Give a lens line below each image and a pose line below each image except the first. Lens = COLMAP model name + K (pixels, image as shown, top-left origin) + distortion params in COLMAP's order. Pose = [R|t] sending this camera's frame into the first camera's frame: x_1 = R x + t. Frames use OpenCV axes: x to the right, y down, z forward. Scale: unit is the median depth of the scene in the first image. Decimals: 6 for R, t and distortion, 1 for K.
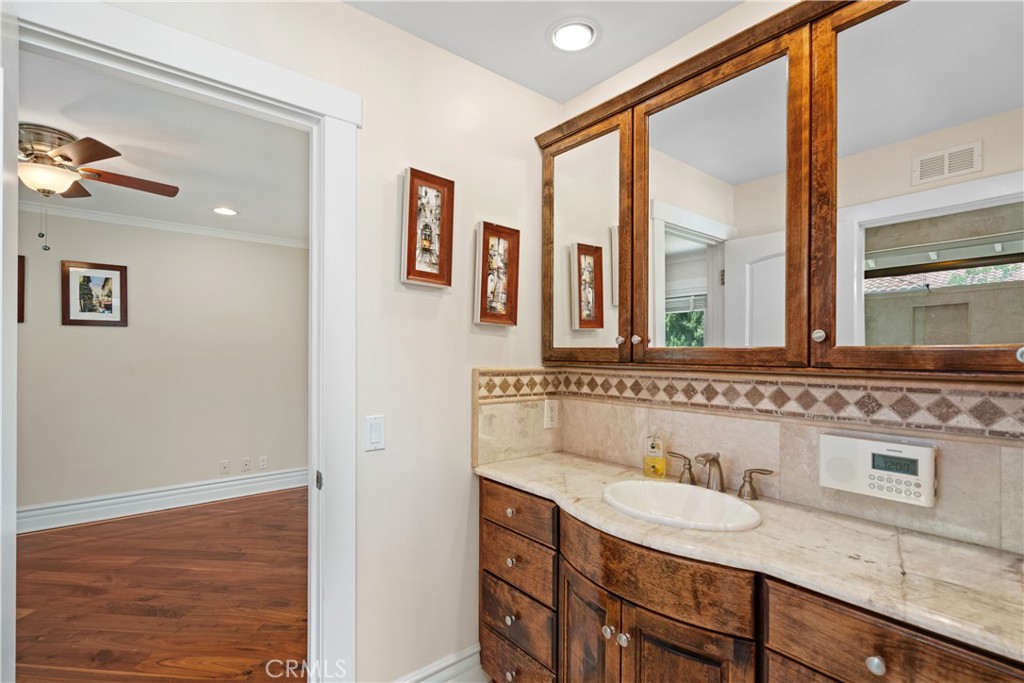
lens RADIAL K [[466.8, 0, 513.7], [0, 466.8, 351.9], [0, 0, 1]] dist [0.000250, 0.000024]
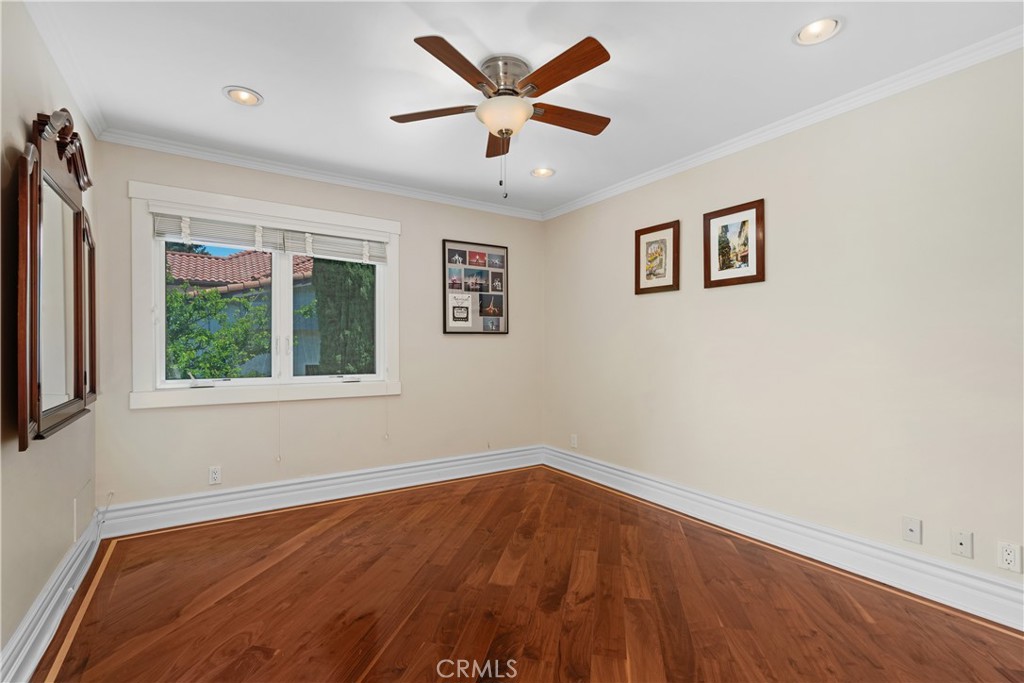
lens RADIAL K [[466.8, 0, 511.6], [0, 466.8, 345.5], [0, 0, 1]] dist [0.000250, 0.000024]
pose [[-0.119374, 0.000696, -0.992849, -0.057617], [0.008294, 0.999966, -0.000297, 0.044599], [0.992815, -0.008270, -0.119375, 0.719056]]
